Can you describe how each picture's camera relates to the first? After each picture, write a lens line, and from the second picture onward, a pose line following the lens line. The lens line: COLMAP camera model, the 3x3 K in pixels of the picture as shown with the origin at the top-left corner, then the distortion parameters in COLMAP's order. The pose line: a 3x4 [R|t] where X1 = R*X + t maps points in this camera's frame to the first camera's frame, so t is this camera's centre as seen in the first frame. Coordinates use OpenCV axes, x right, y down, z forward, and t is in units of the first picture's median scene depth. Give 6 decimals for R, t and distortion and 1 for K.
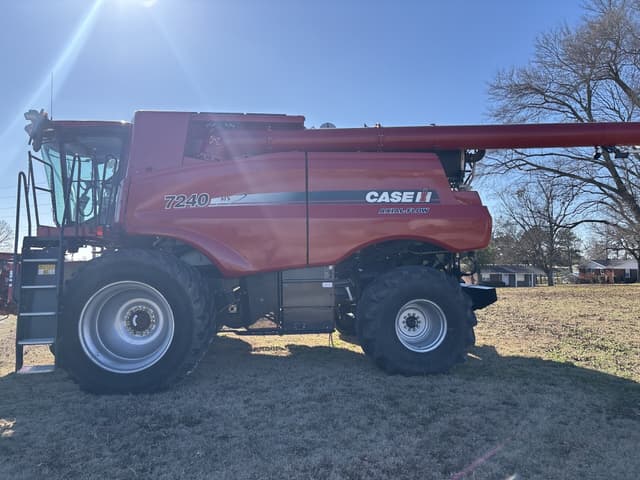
lens RADIAL K [[477.9, 0, 324.2], [0, 477.9, 239.7], [0, 0, 1]] dist [0.116930, -0.162966]
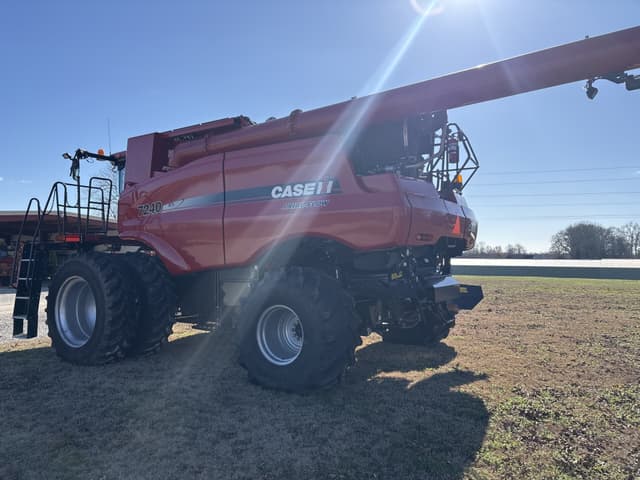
lens RADIAL K [[477.9, 0, 324.2], [0, 477.9, 239.7], [0, 0, 1]] dist [0.116930, -0.162966]
pose [[0.776346, -0.017790, -0.630056, 0.750149], [0.026489, 0.999639, 0.004413, 0.000841], [0.629750, -0.020115, 0.776537, 0.335801]]
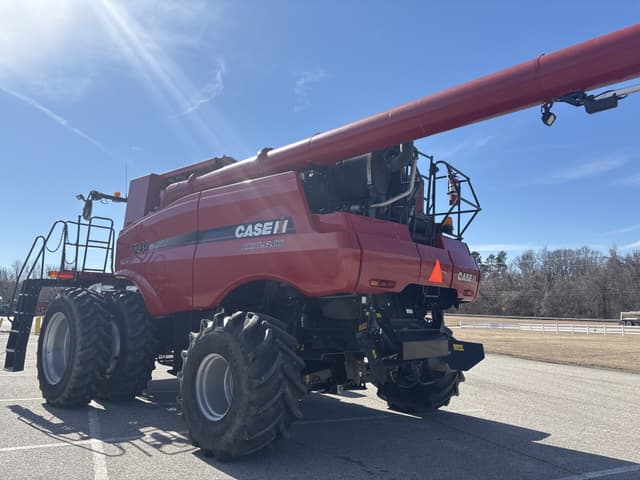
lens RADIAL K [[477.9, 0, 324.2], [0, 477.9, 239.7], [0, 0, 1]] dist [0.116930, -0.162966]
pose [[0.662418, -0.067068, -0.746127, 0.860111], [-0.008864, 0.995213, -0.097327, 0.010333], [0.749082, 0.071085, 0.658652, 0.532224]]
